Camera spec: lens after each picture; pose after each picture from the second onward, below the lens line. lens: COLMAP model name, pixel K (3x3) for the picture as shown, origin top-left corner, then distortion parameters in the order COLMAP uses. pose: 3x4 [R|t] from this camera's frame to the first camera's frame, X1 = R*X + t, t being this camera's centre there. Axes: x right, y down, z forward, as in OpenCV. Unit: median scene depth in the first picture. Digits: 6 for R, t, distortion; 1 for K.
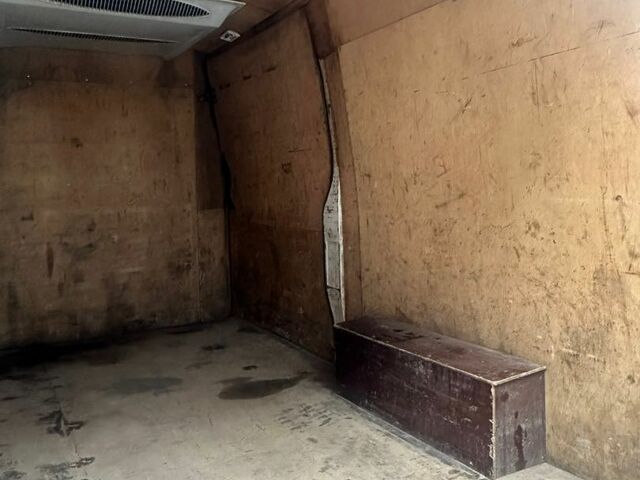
lens RADIAL K [[606.1, 0, 321.6], [0, 606.1, 232.5], [0, 0, 1]] dist [0.002340, -0.006309]
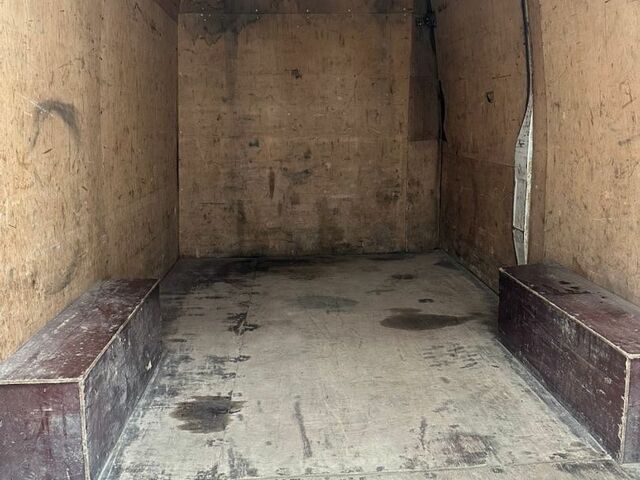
lens RADIAL K [[598.6, 0, 324.7], [0, 598.6, 238.8], [0, 0, 1]] dist [0.173079, -0.360078]
pose [[0.900769, 0.095732, -0.423617, 0.144429], [-0.042202, 0.990081, 0.134009, -0.005852], [0.432244, -0.102834, 0.895874, 0.040202]]
